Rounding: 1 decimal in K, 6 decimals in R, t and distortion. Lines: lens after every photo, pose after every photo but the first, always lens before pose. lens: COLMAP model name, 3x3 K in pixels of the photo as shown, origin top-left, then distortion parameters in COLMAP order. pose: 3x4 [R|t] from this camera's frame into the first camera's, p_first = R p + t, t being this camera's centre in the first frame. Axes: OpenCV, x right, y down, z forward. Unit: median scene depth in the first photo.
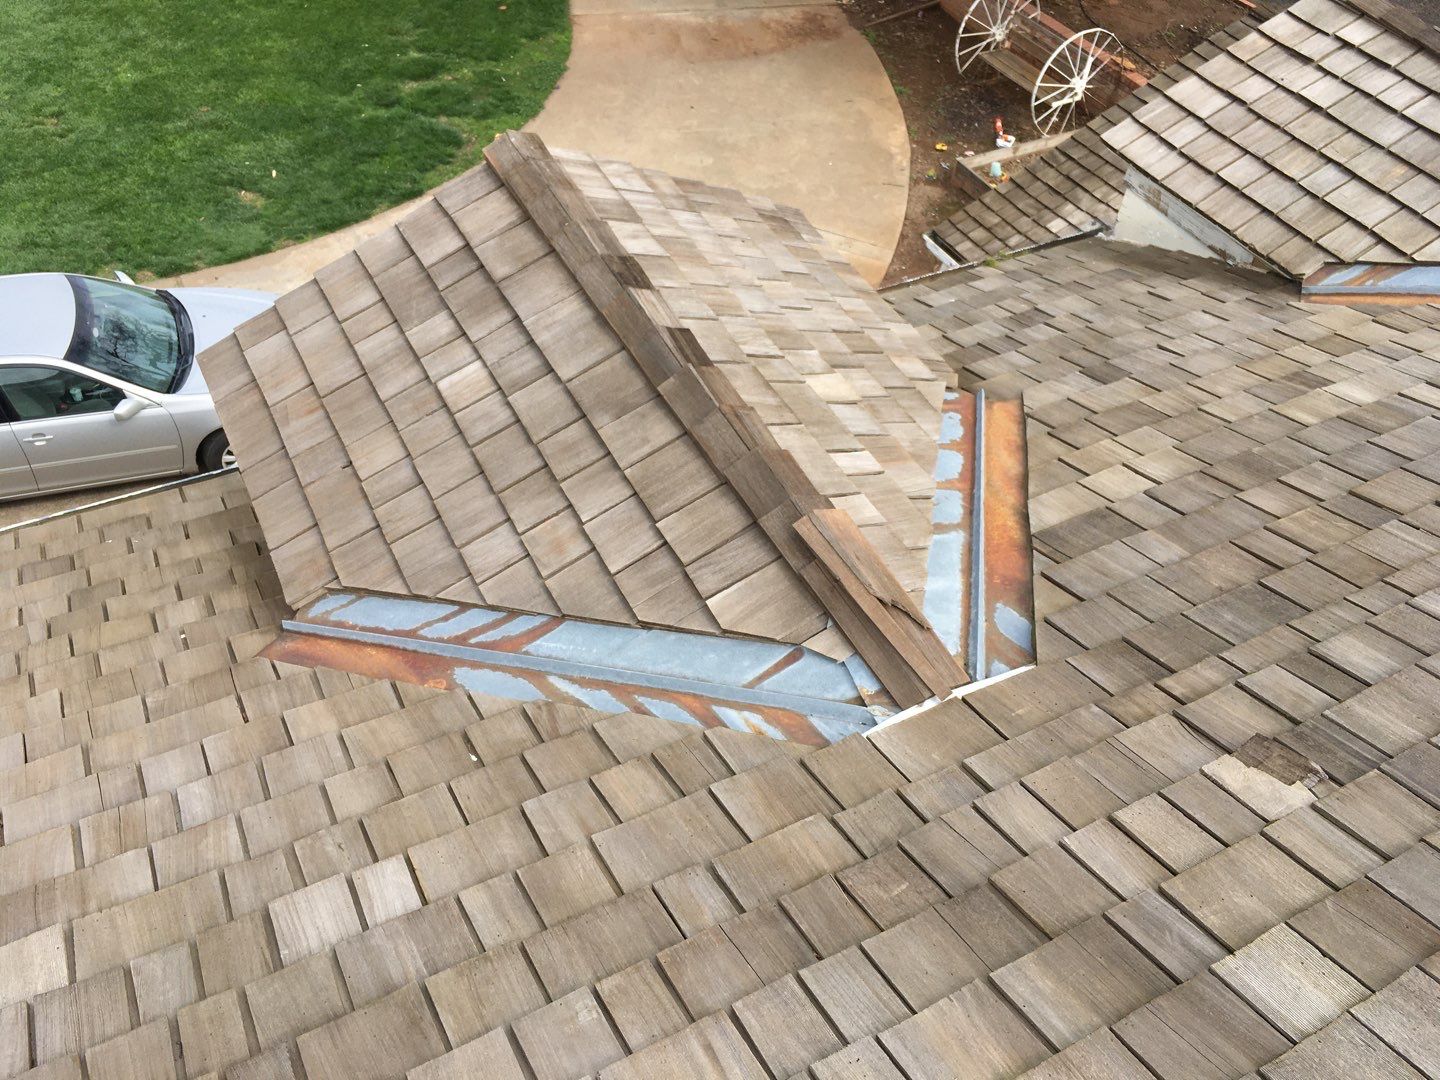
lens RADIAL K [[1223.9, 0, 726.0], [0, 1223.9, 540.4], [0, 0, 1]] dist [0.080896, -0.116956]
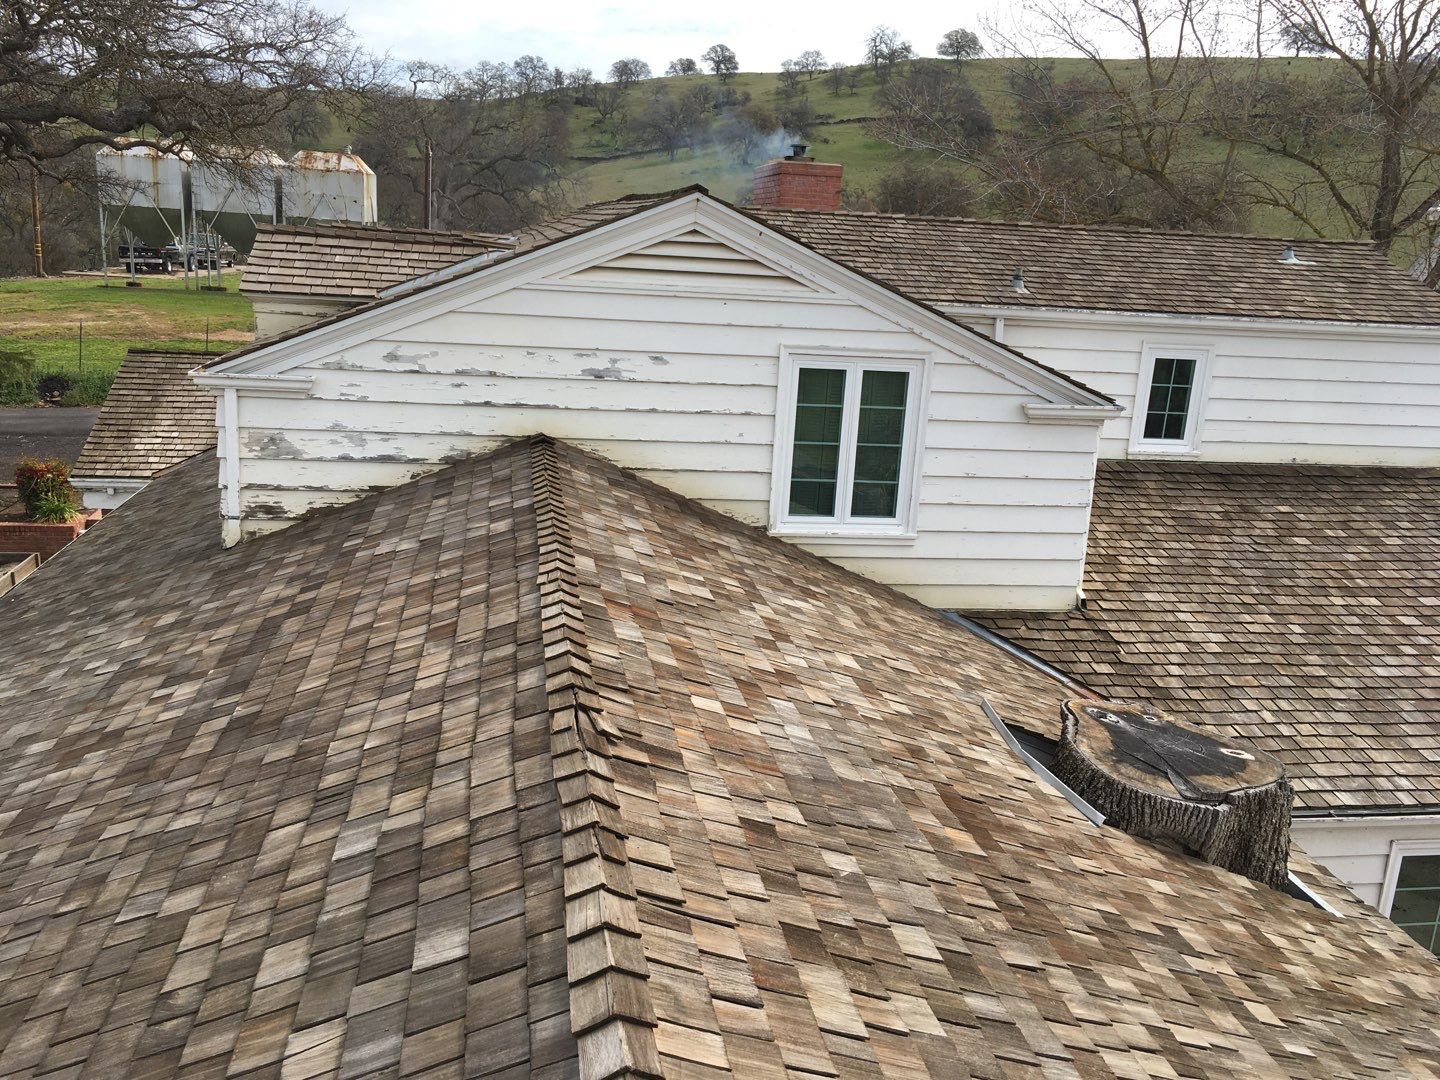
lens RADIAL K [[1223.9, 0, 723.6], [0, 1223.9, 556.9], [0, 0, 1]] dist [0.080896, -0.116956]
pose [[0.320905, -0.284860, 0.903258, -2.806793], [0.659303, 0.751871, 0.002883, 1.030331], [-0.679955, 0.594596, 0.429088, -0.574570]]
